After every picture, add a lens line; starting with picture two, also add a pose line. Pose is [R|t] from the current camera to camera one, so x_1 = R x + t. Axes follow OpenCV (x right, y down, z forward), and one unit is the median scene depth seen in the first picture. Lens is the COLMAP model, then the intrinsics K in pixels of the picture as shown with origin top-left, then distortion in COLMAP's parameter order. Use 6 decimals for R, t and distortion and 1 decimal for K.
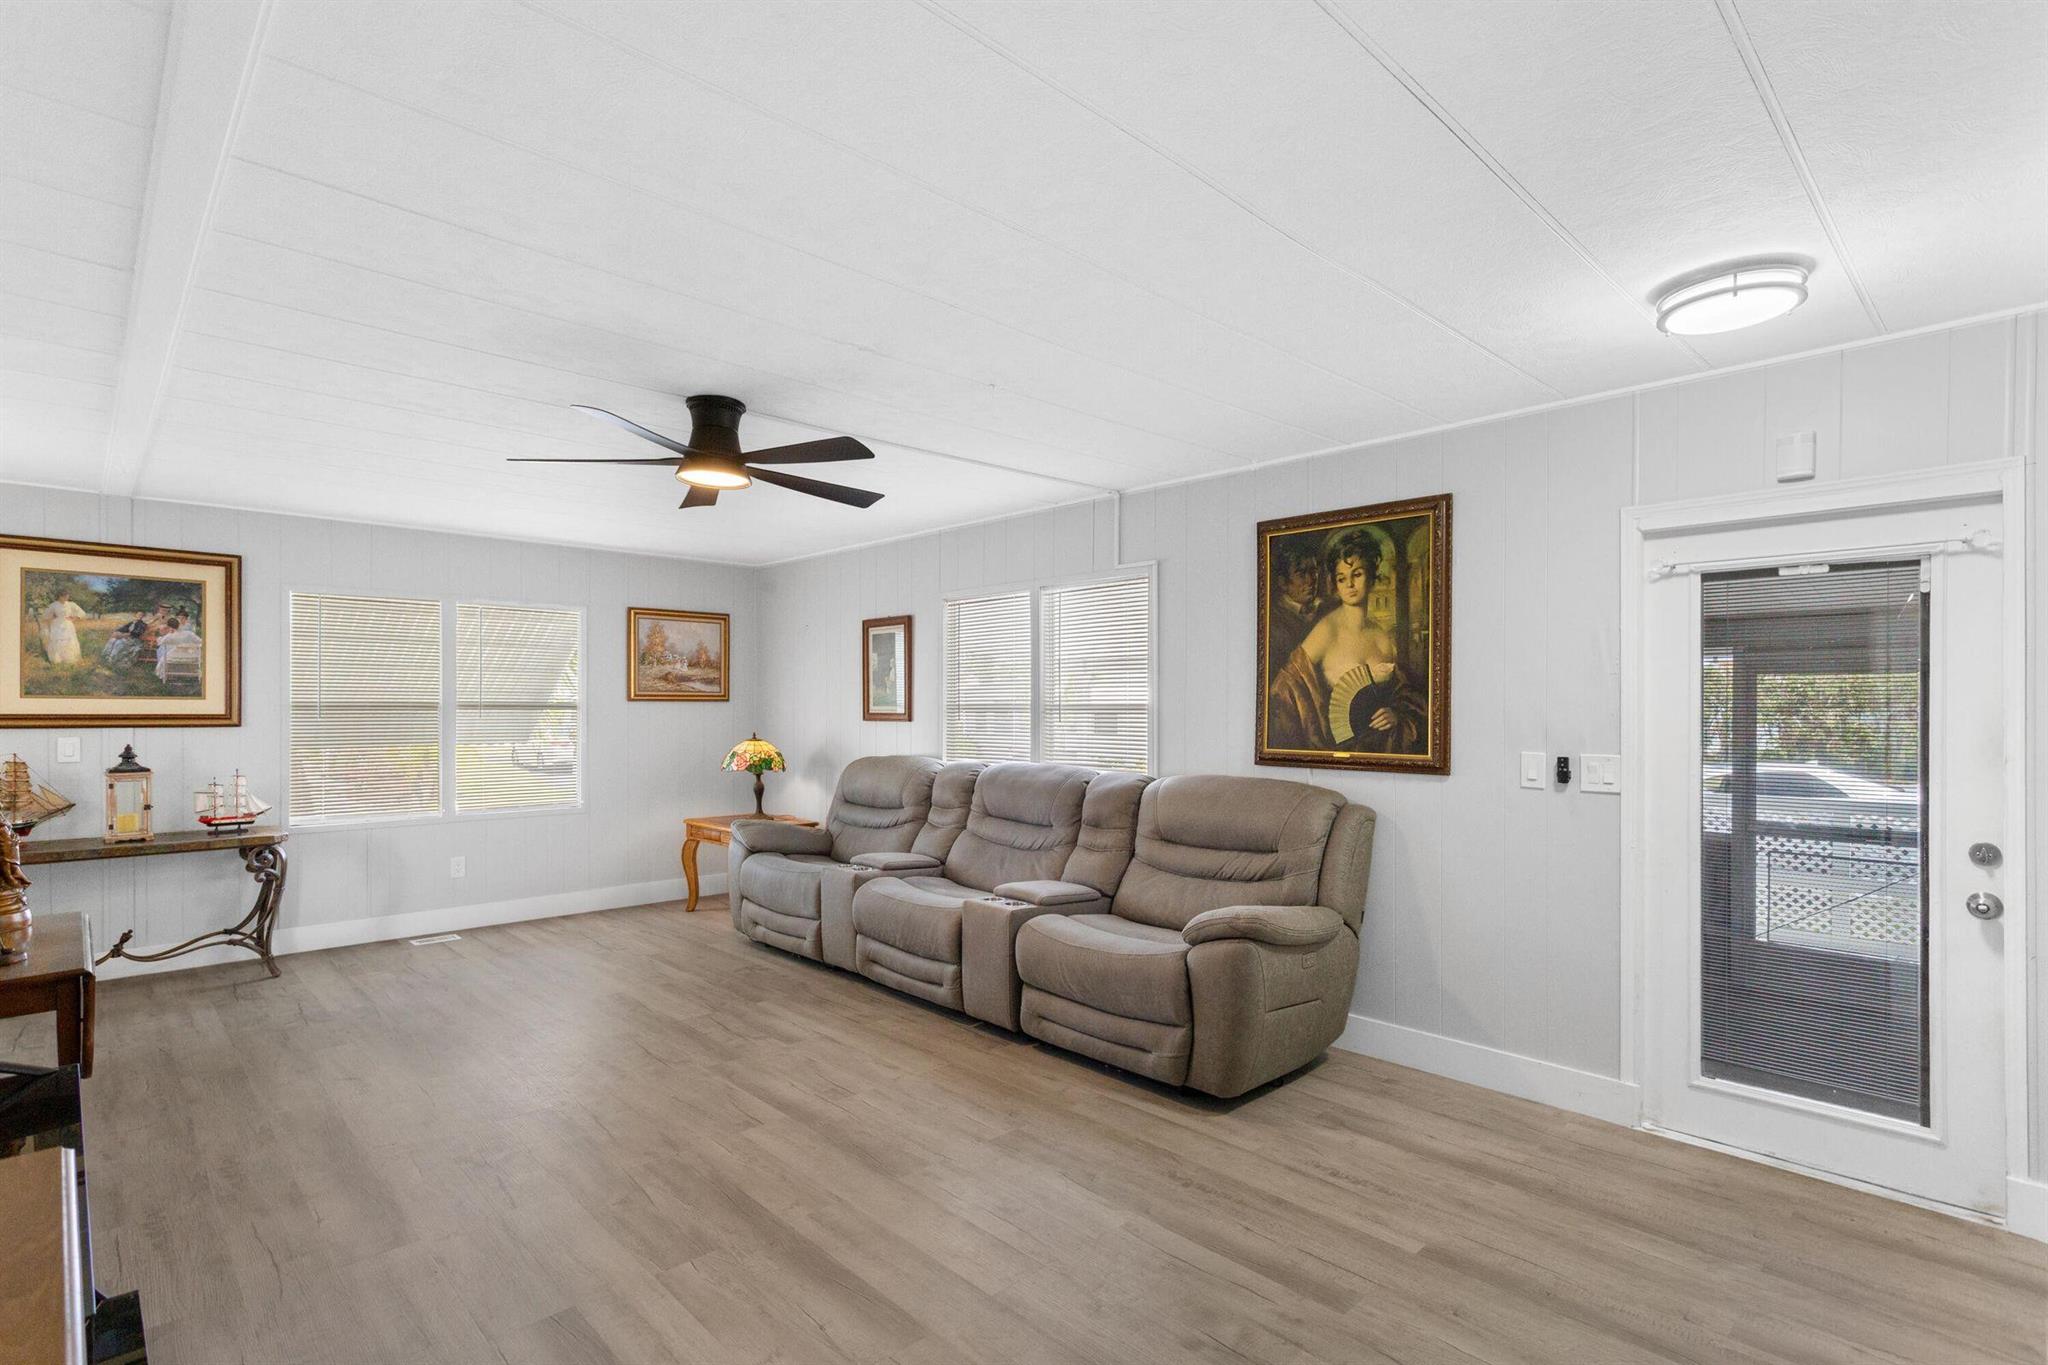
lens RADIAL K [[1003.9, 0, 1024.0], [0, 1003.9, 682.5], [0, 0, 1]] dist [0.013424, 0.000287]
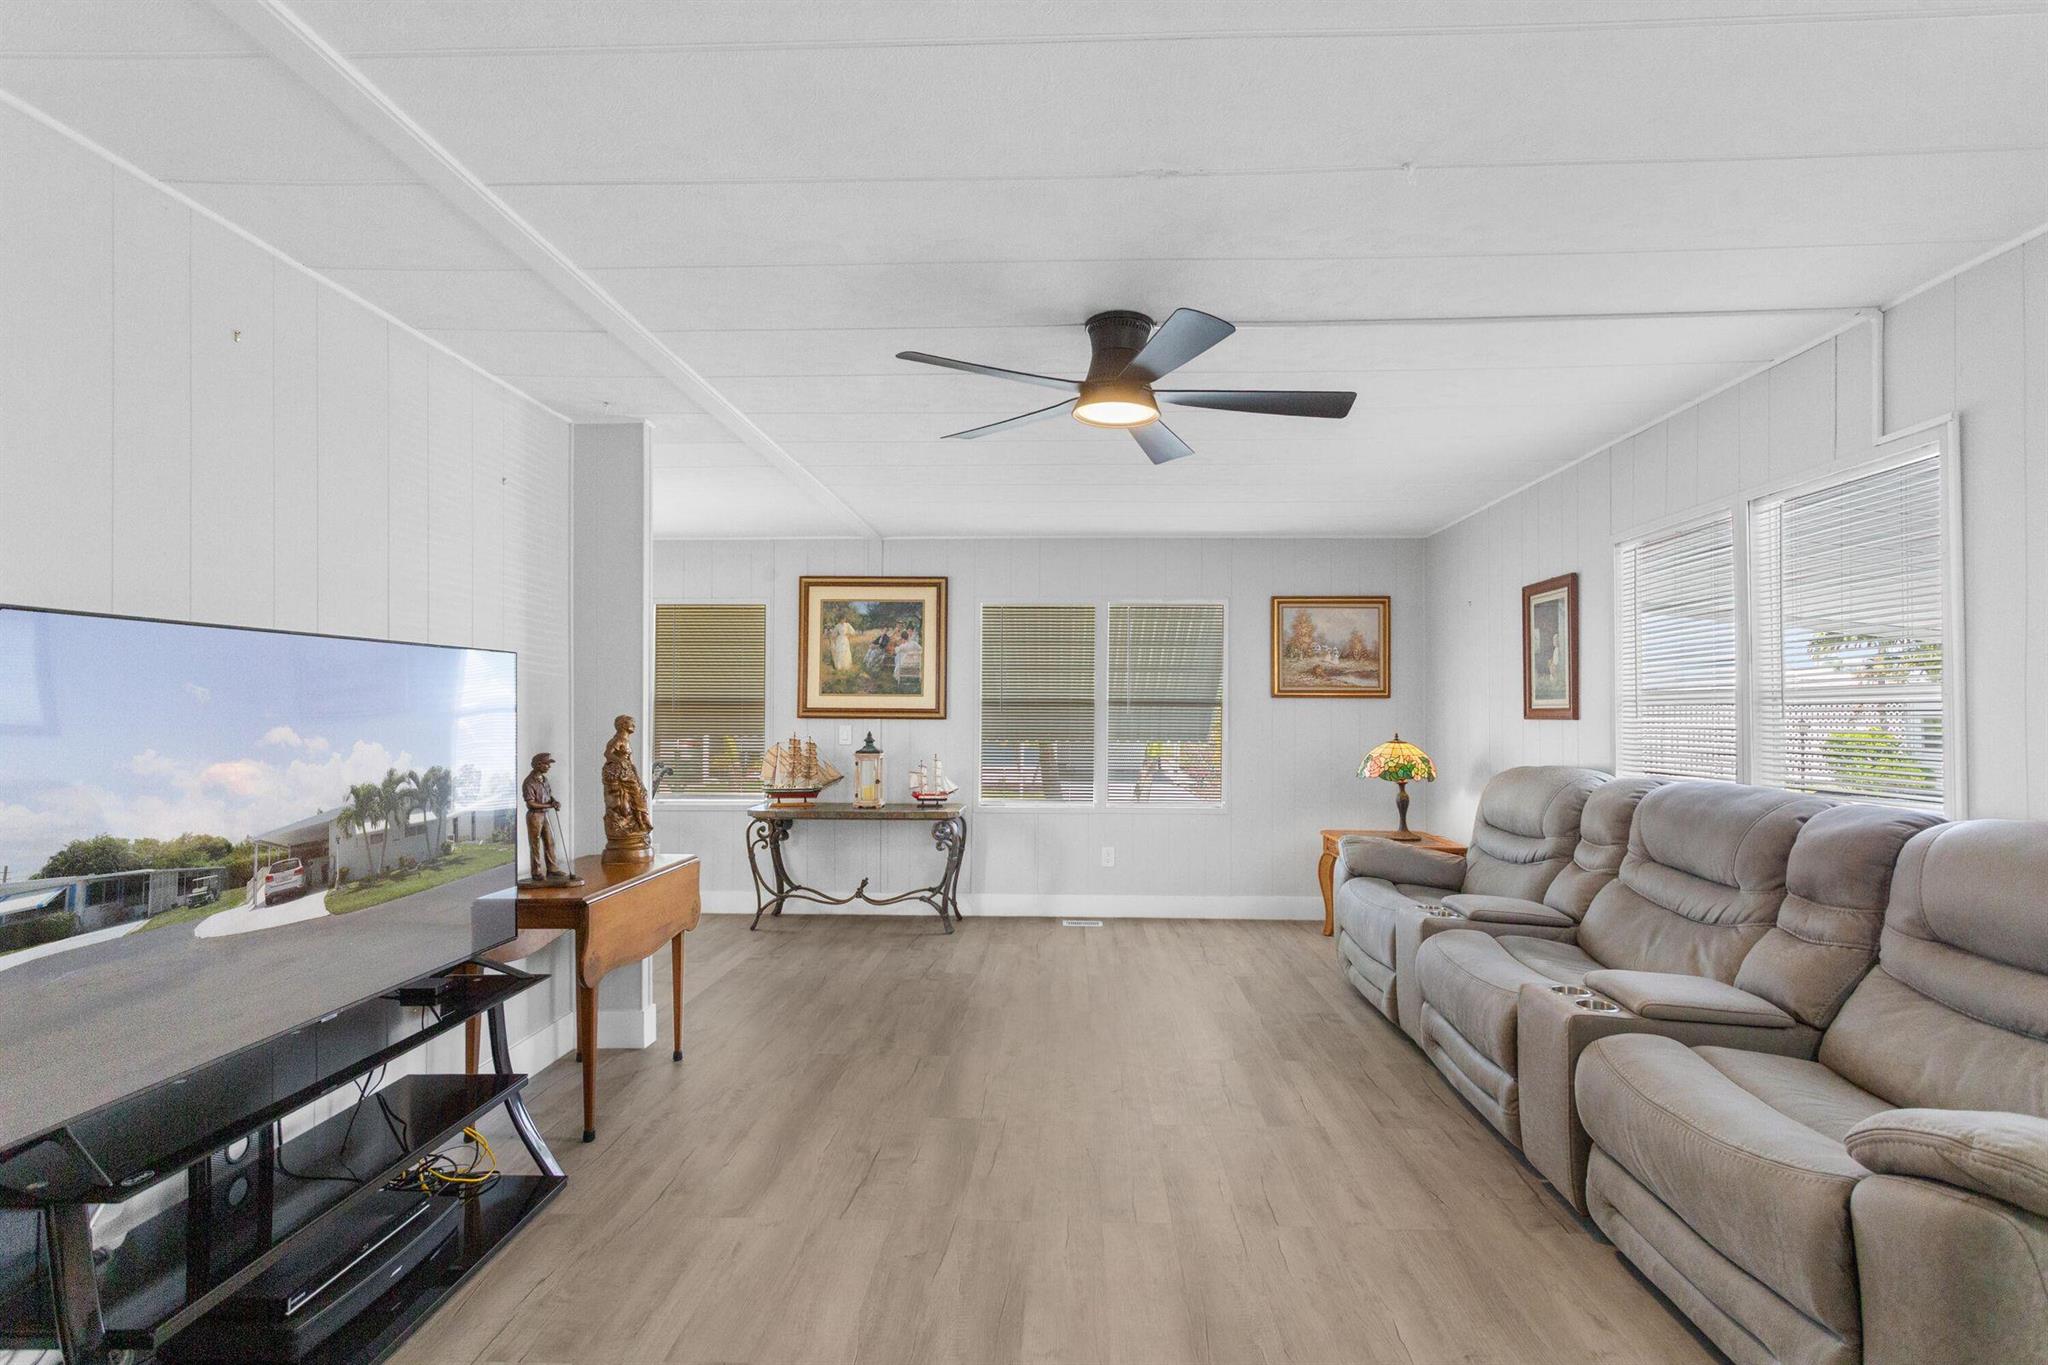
lens RADIAL K [[1013.0, 0, 1024.0], [0, 1013.0, 682.5], [0, 0, 1]] dist [0.015135, 0.000397]
pose [[0.694555, -0.021077, -0.719131, 0.161802], [0.013979, 0.999777, -0.015802, 0.021741], [0.719304, 0.000923, 0.694695, 0.249548]]
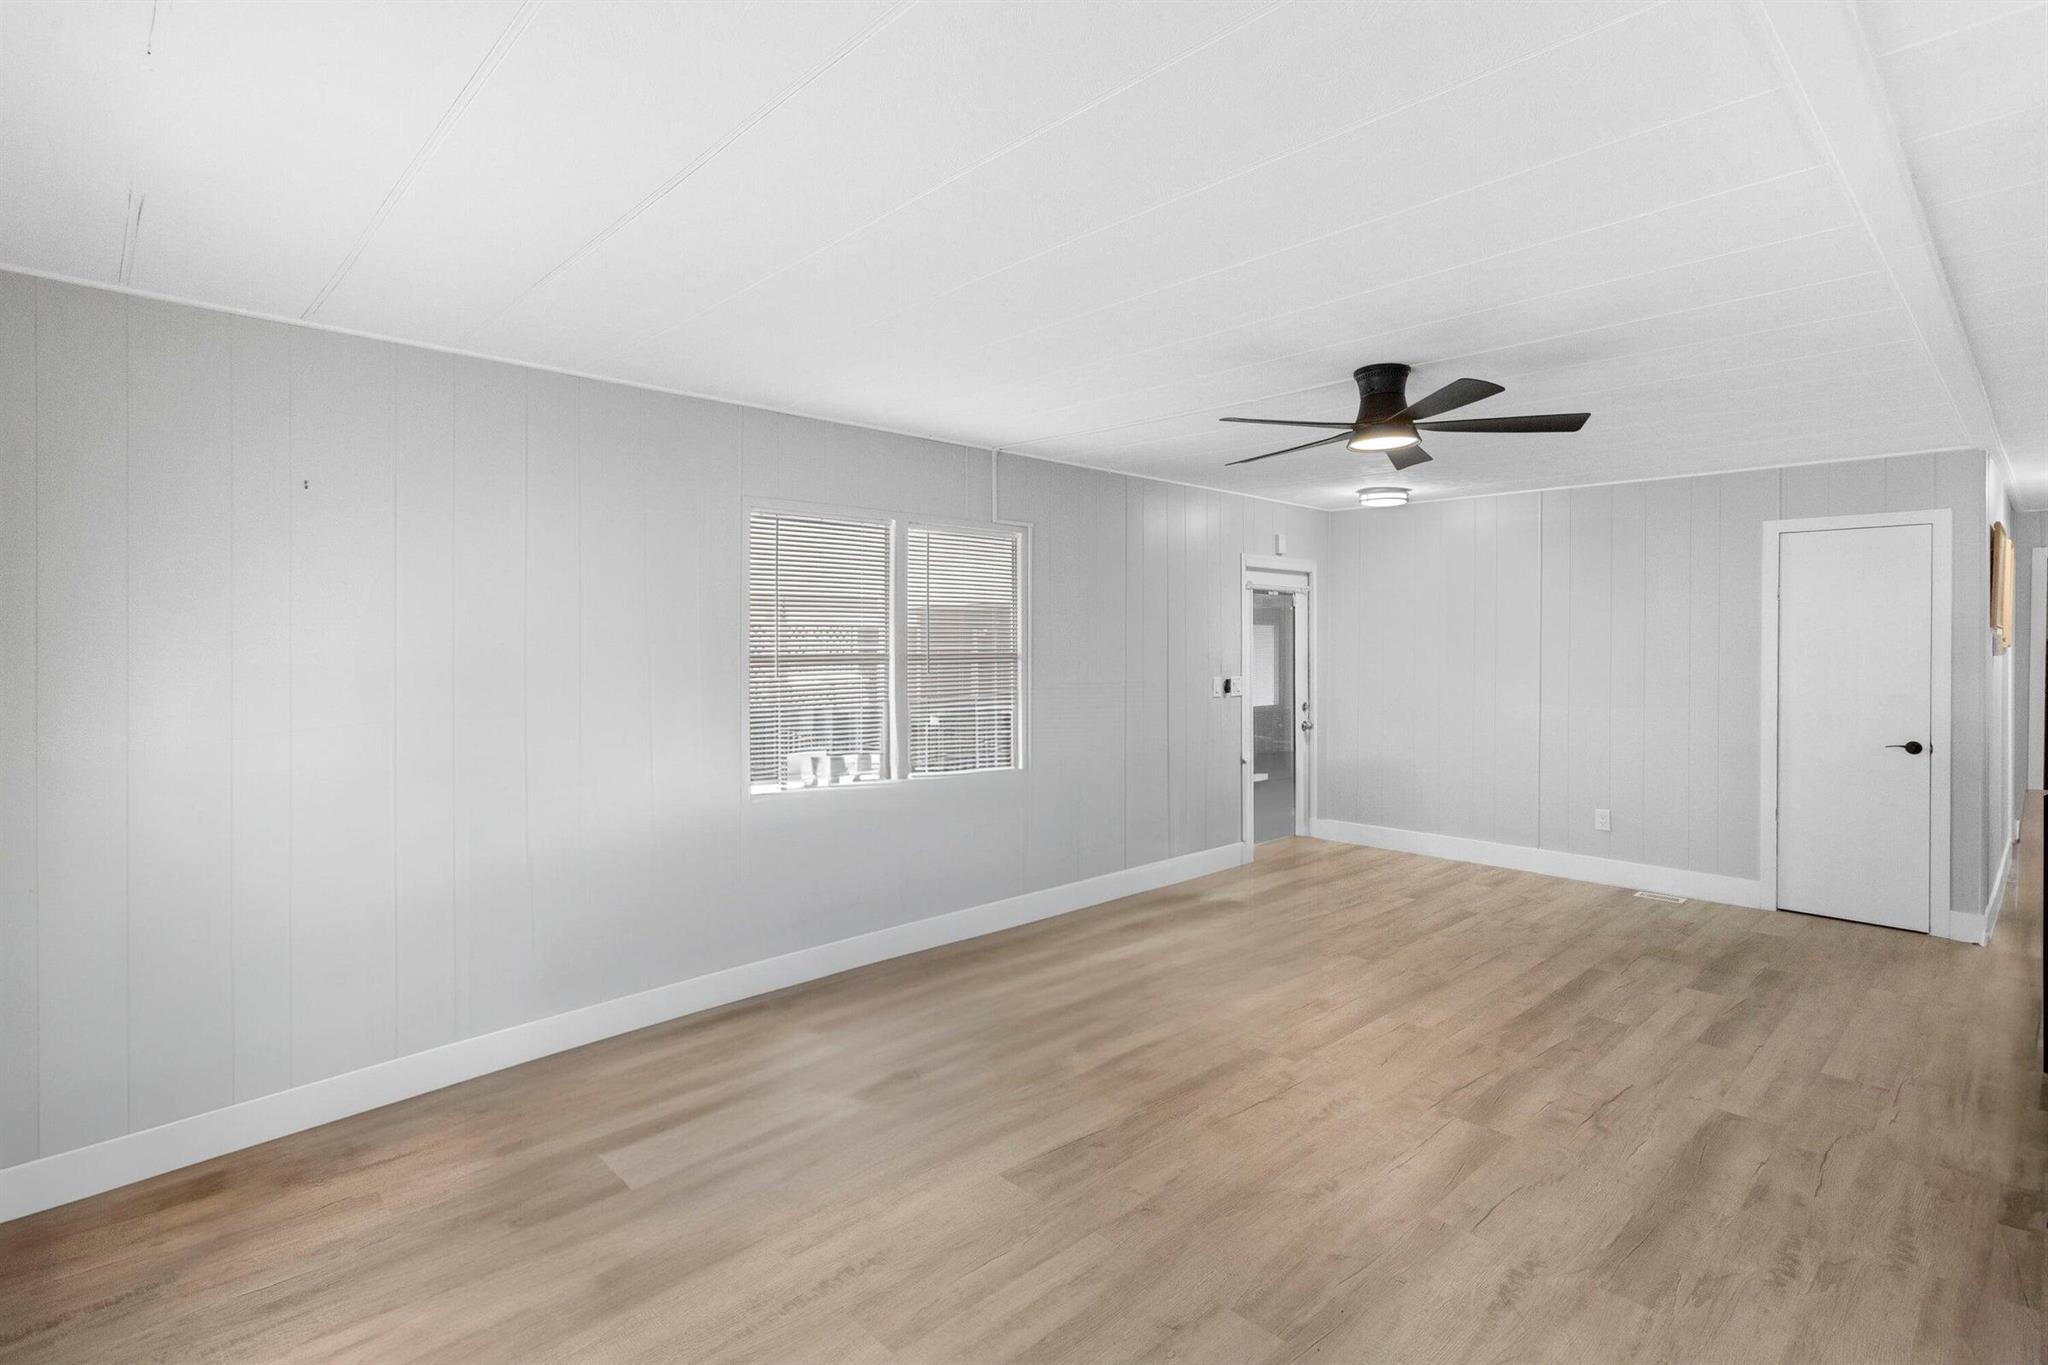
lens RADIAL K [[1004.3, 0, 1019.1], [0, 1004.3, 647.7], [0, 0, 1]] dist [-0.013120, 0.000233]
pose [[-0.001160, -0.003972, 0.999991, -0.886352], [-0.019973, 0.999793, 0.003948, 0.010463], [-0.999800, -0.019968, -0.001239, 0.921659]]
